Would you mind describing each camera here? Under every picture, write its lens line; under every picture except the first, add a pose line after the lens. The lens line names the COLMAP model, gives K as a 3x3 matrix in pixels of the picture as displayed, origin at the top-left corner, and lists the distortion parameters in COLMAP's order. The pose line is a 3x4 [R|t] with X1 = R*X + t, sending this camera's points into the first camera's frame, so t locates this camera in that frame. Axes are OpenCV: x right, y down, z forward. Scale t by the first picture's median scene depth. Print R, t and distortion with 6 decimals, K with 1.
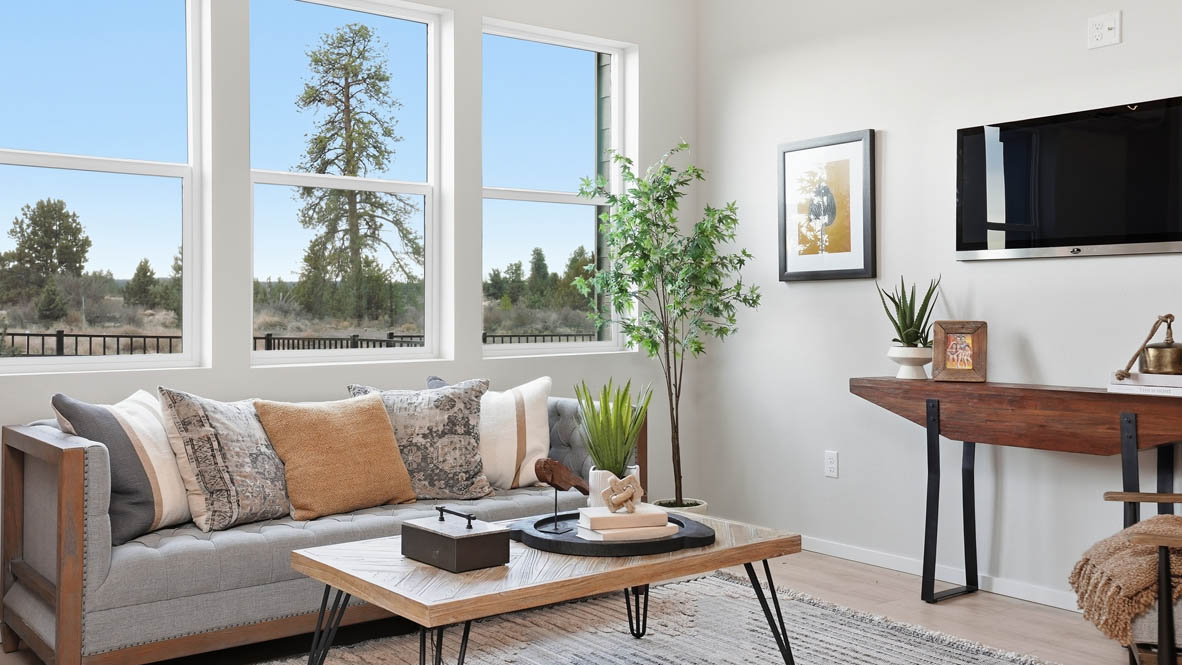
lens RADIAL K [[1140.5, 0, 587.2], [0, 1140.5, 301.5], [0, 0, 1]] dist [0.011676, 0.201938]
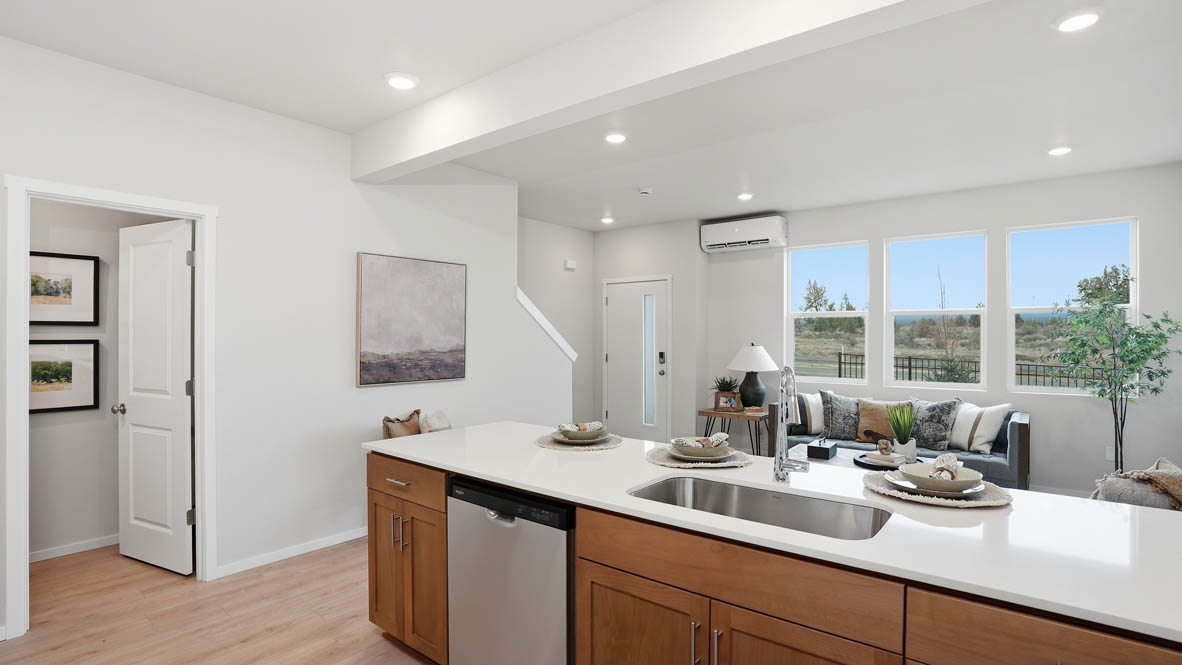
lens RADIAL K [[565.4, 0, 591.0], [0, 565.4, 332.5], [0, 0, 1]] dist [-0.064924, 0.022355]
pose [[0.235867, 0.000742, -0.971785, 0.802206], [0.003819, 0.999991, 0.001690, -0.071719], [0.971778, -0.004110, 0.235862, 0.039053]]
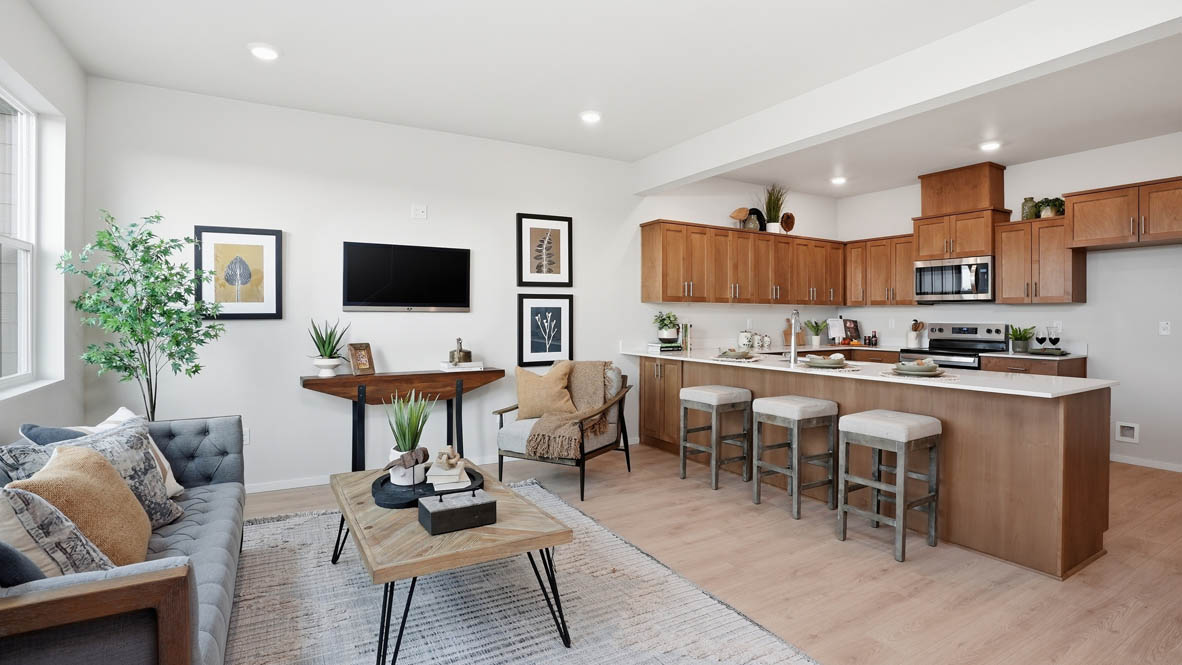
lens RADIAL K [[569.1, 0, 590.2], [0, 569.1, 322.7], [0, 0, 1]] dist [-0.056007, 0.021483]
pose [[0.119882, -0.009310, 0.992744, -0.569539], [-0.010263, 0.999891, 0.010616, -0.031237], [-0.992735, -0.011461, 0.119774, 0.509573]]
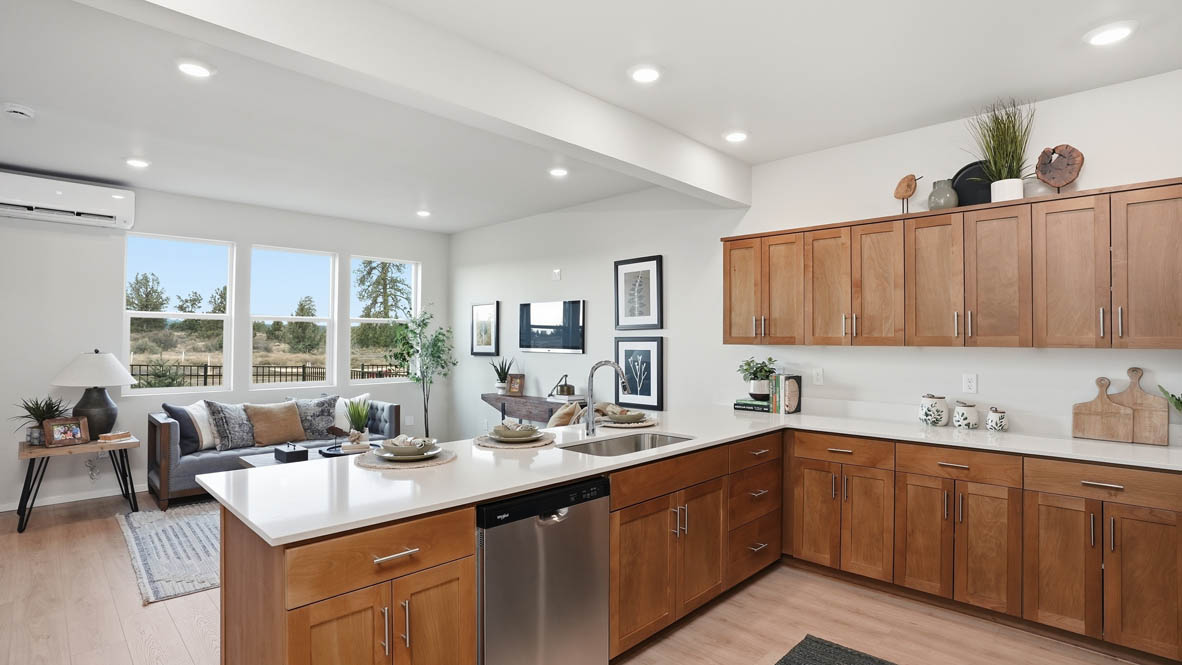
lens RADIAL K [[565.4, 0, 591.0], [0, 565.4, 332.5], [0, 0, 1]] dist [-0.064924, 0.022355]
pose [[0.990363, 0.010786, 0.138078, 0.318889], [-0.009563, 0.999909, -0.009520, -0.073146], [-0.138168, 0.008108, 0.990376, -0.392279]]
